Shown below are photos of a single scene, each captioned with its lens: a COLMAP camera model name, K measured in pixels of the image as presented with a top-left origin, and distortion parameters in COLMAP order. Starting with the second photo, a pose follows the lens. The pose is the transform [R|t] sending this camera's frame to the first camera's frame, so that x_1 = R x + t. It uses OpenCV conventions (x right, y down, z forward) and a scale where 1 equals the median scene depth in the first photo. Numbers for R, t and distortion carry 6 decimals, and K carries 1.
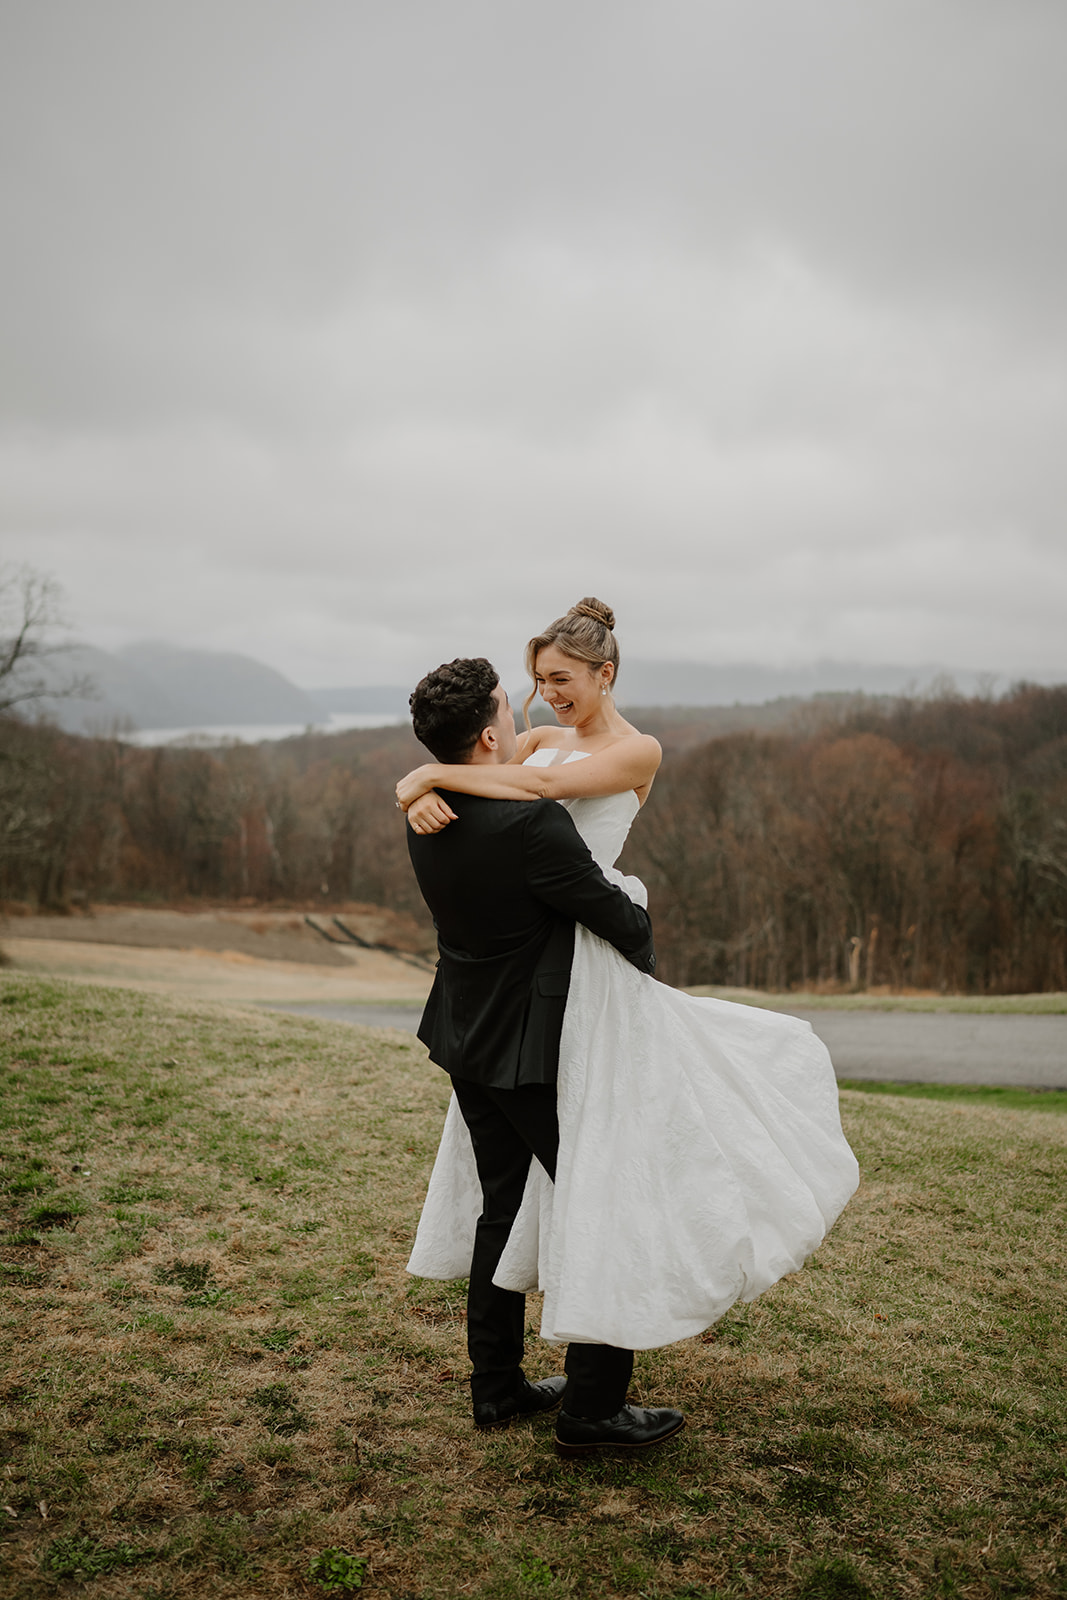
lens RADIAL K [[1494.9, 0, 533.5], [0, 1494.9, 800.0], [0, 0, 1]] dist [-0.002619, 0.001155]
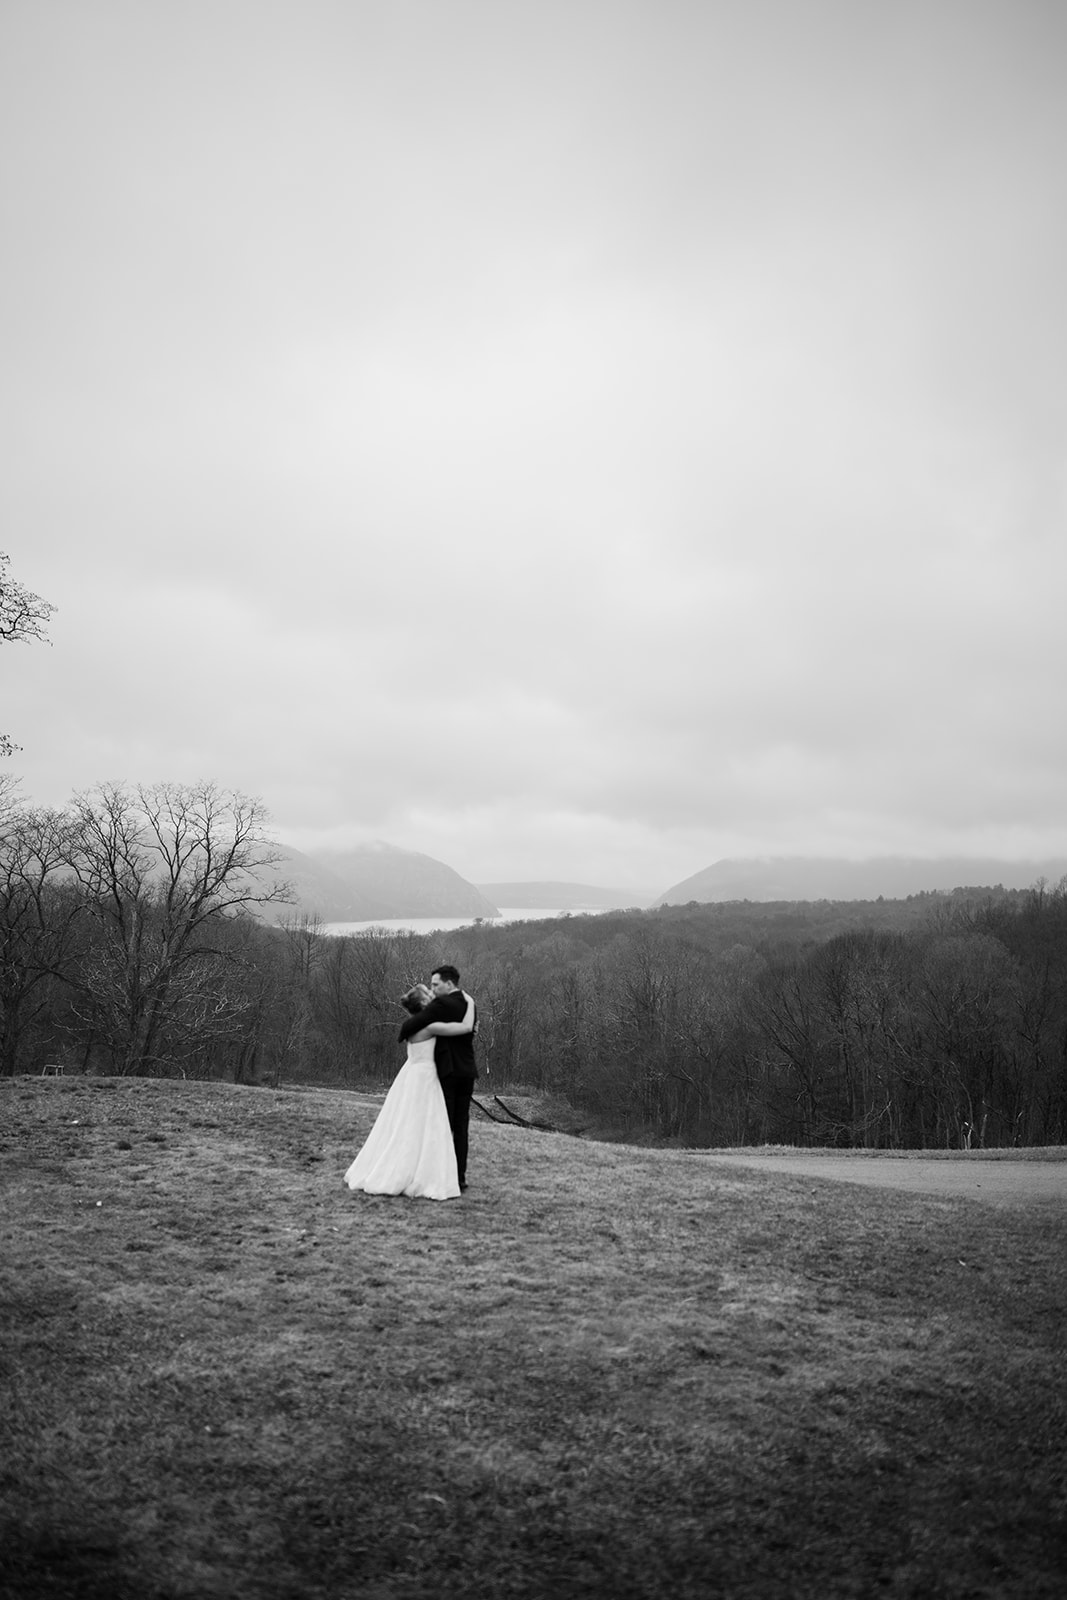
lens RADIAL K [[1494.9, 0, 533.5], [0, 1494.9, 800.0], [0, 0, 1]] dist [-0.002619, 0.001155]
pose [[0.993128, -0.007743, -0.116778, 0.028735], [-0.006792, 0.992313, -0.123563, -0.002959], [0.116837, 0.123507, 0.985442, -0.123407]]
